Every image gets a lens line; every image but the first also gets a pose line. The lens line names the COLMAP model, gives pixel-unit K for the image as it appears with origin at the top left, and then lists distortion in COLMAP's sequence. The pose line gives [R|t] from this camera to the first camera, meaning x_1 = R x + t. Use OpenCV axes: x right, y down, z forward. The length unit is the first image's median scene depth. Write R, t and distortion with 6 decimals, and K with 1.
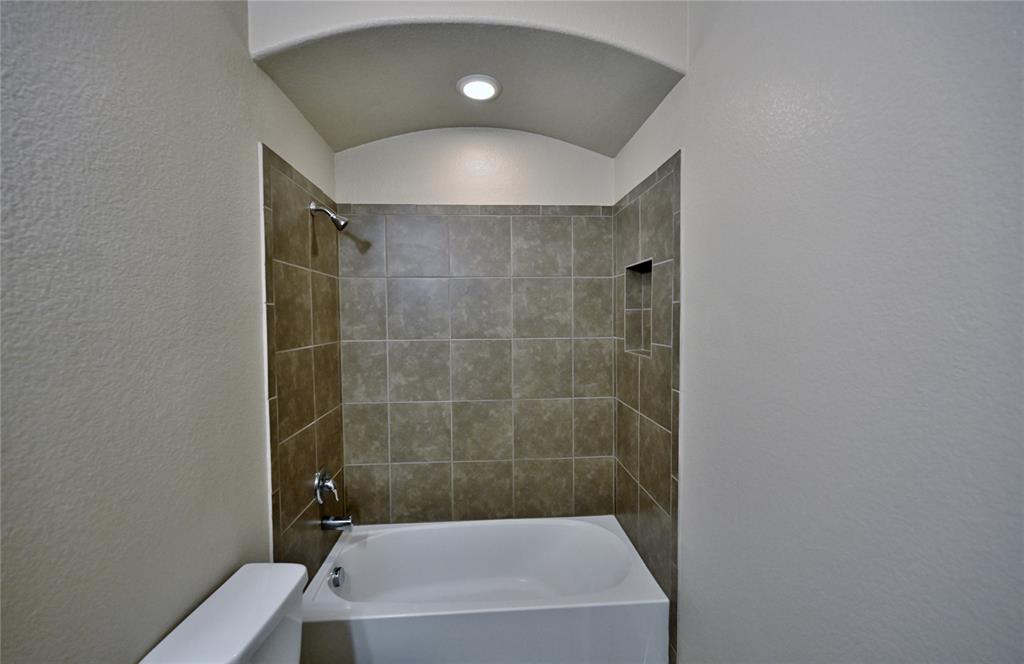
lens RADIAL K [[409.3, 0, 512.0], [0, 409.3, 331.1], [0, 0, 1]] dist [0.001472, -0.000475]
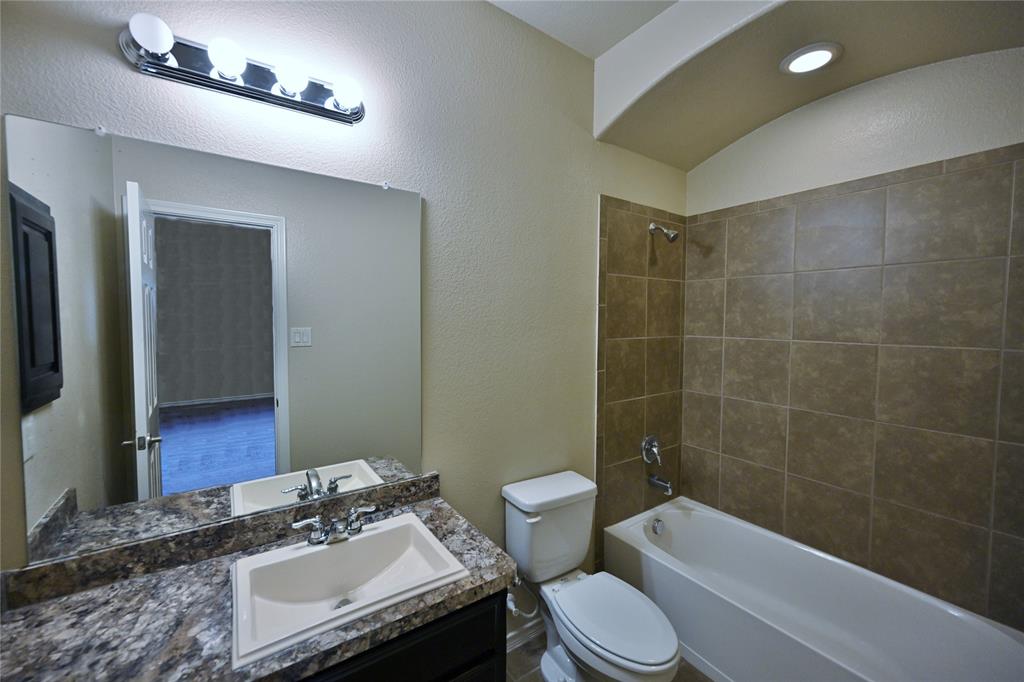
lens RADIAL K [[403.1, 0, 518.3], [0, 403.1, 338.1], [0, 0, 1]] dist [-0.000550, 0.000473]
pose [[0.526851, 0.055396, -0.848150, 0.295502], [-0.037443, 0.998418, 0.041952, 0.000420], [0.849132, 0.009655, 0.528092, 0.001859]]
